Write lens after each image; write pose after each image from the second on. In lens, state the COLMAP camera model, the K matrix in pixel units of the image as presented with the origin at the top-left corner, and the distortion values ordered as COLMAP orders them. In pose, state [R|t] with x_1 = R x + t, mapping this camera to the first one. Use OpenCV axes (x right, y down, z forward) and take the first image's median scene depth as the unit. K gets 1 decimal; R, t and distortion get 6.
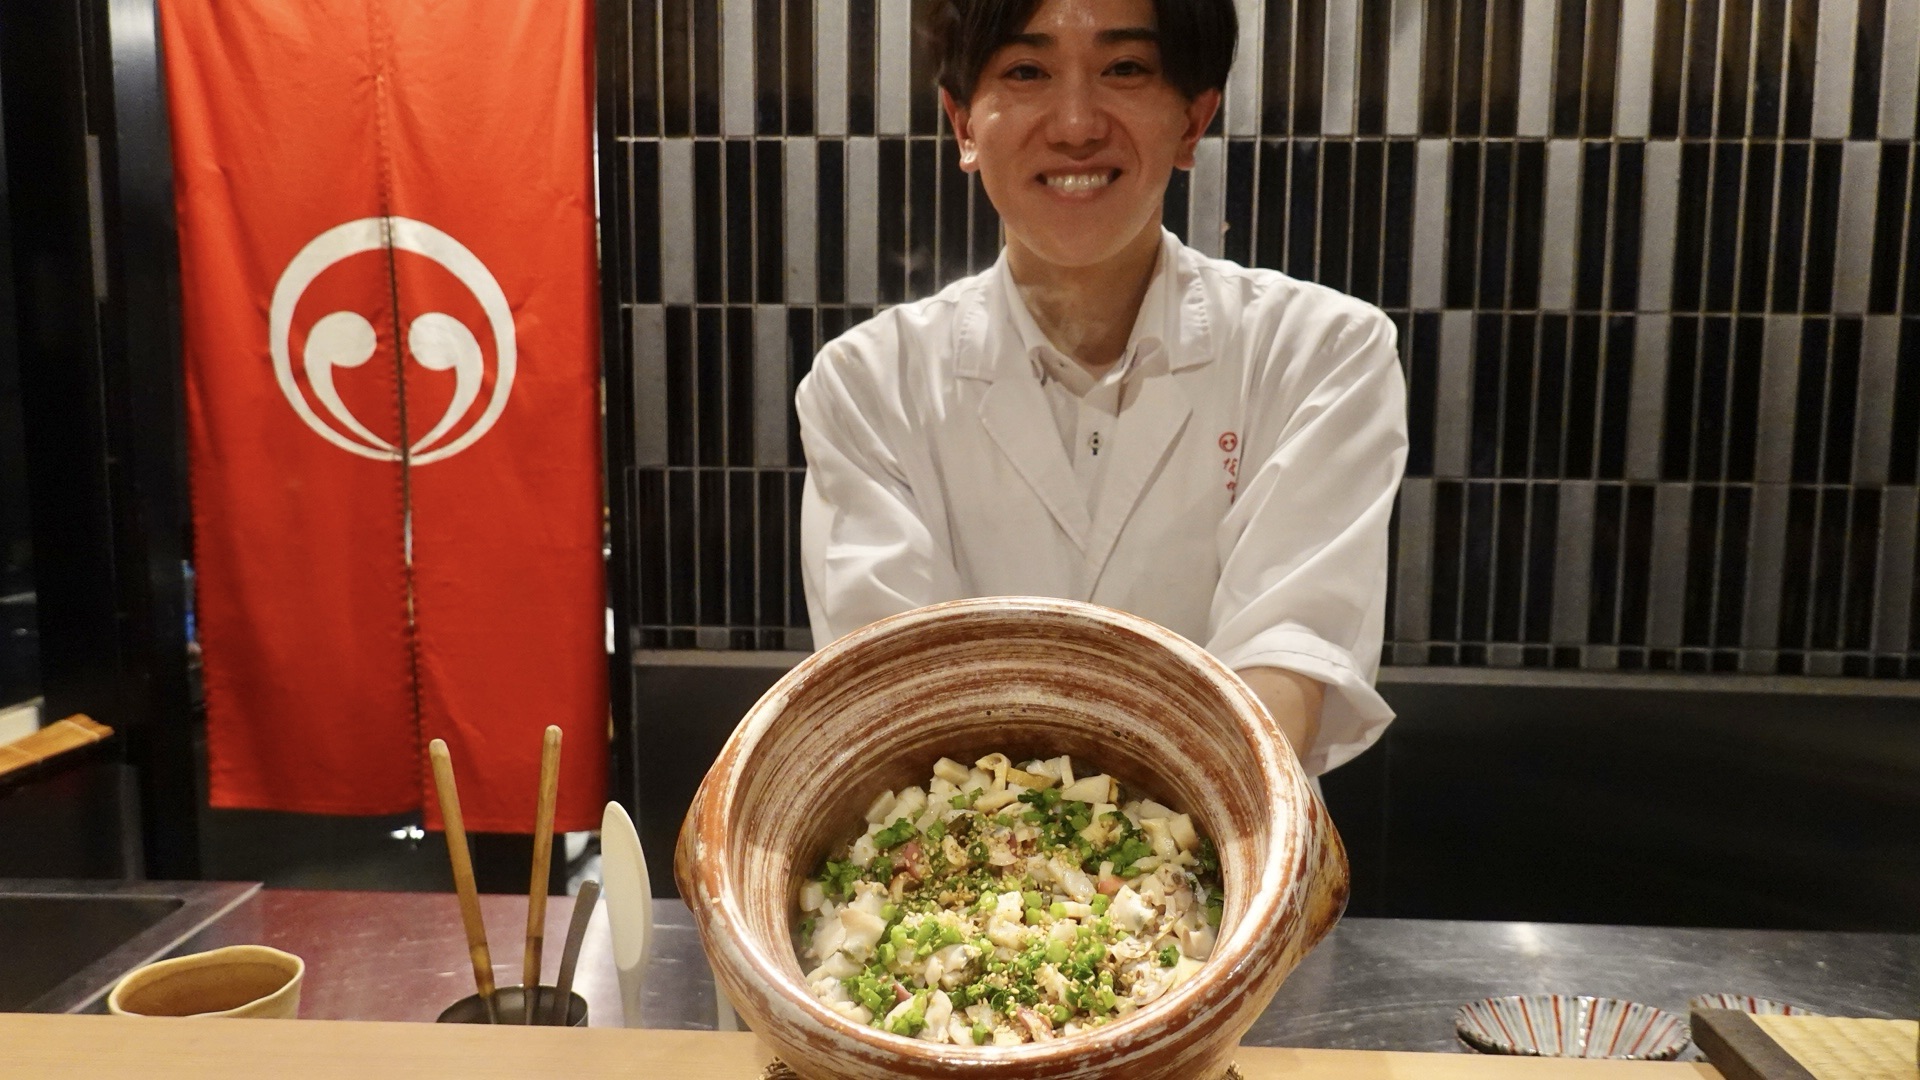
lens RADIAL K [[1321.7, 0, 959.8], [0, 1321.7, 537.2], [0, 0, 1]] dist [-0.000467, -0.000083]
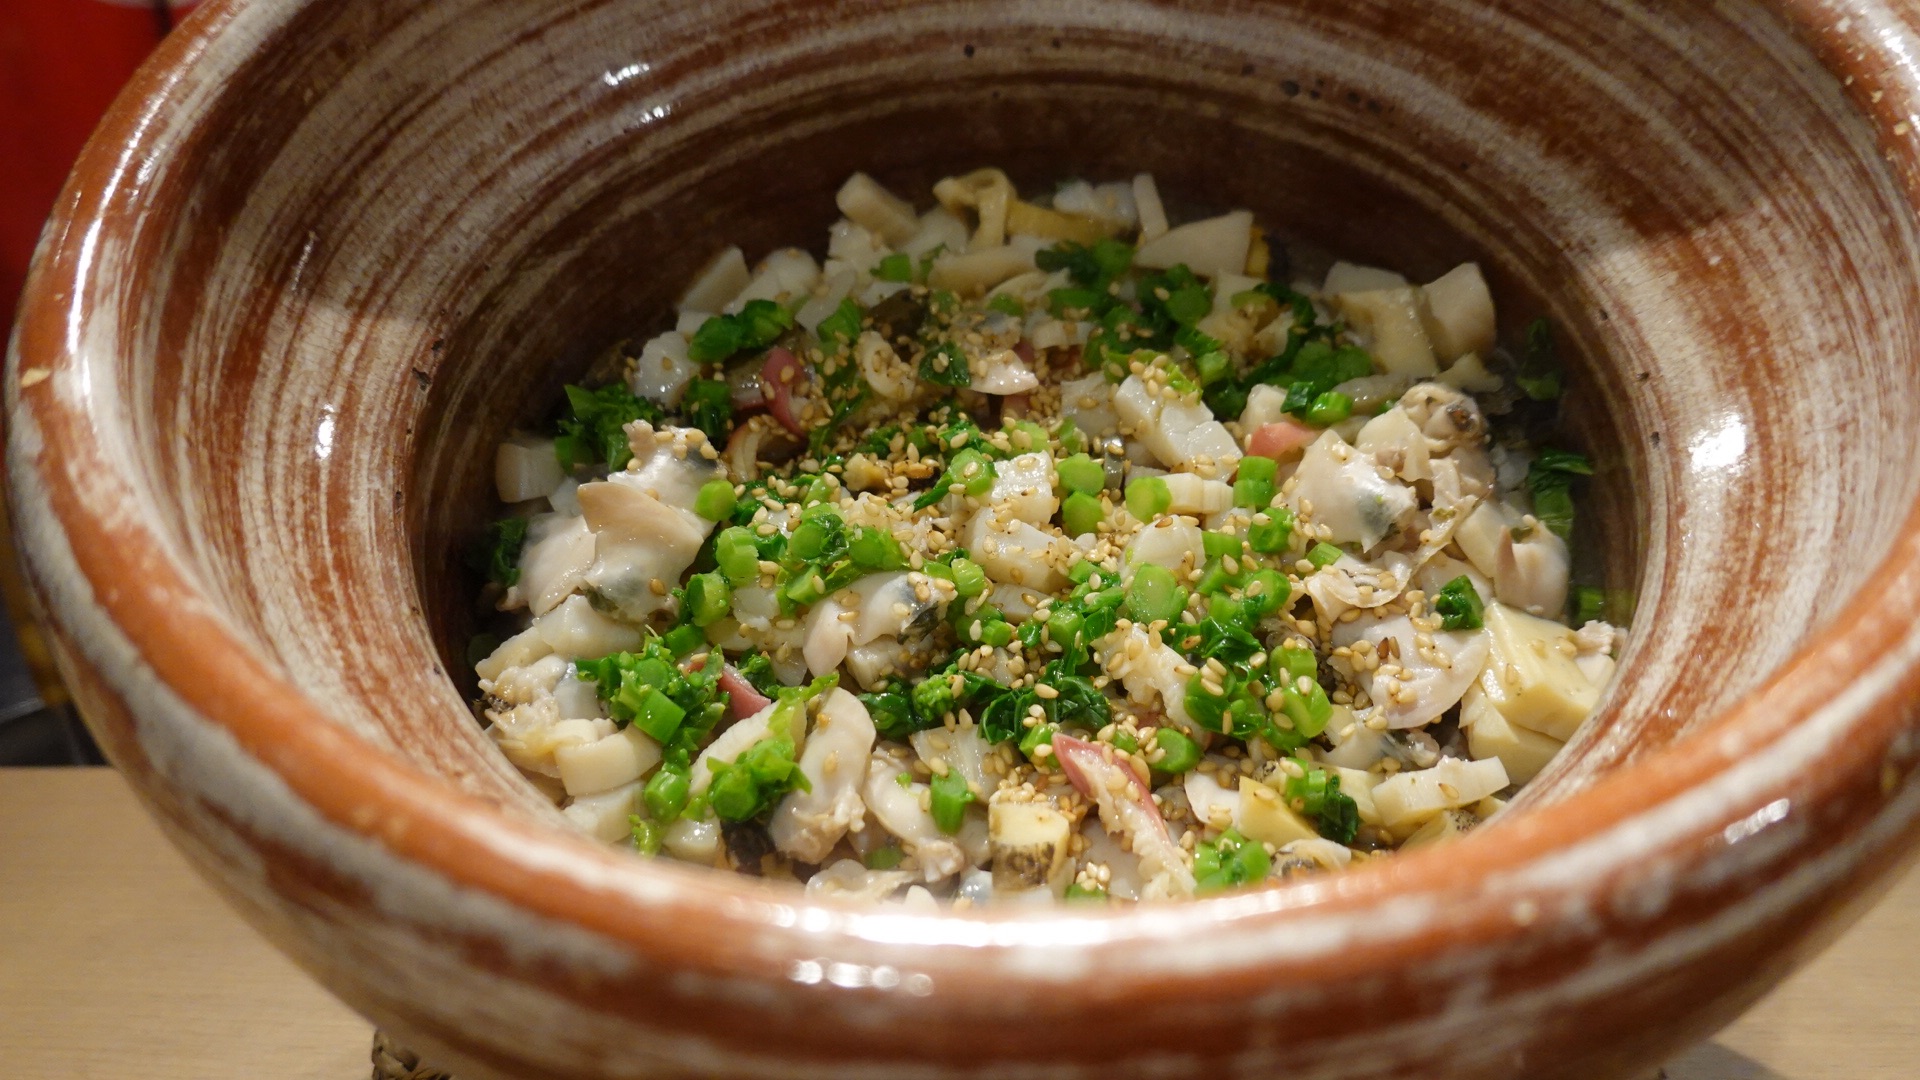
lens RADIAL K [[1321.7, 0, 959.6], [0, 1321.7, 541.2], [0, 0, 1]] dist [-0.000467, -0.000083]
pose [[0.998458, 0.008309, 0.054895, -0.002967], [-0.019444, 0.978452, 0.205558, 0.216983], [-0.052004, -0.206309, 0.977104, 0.620715]]
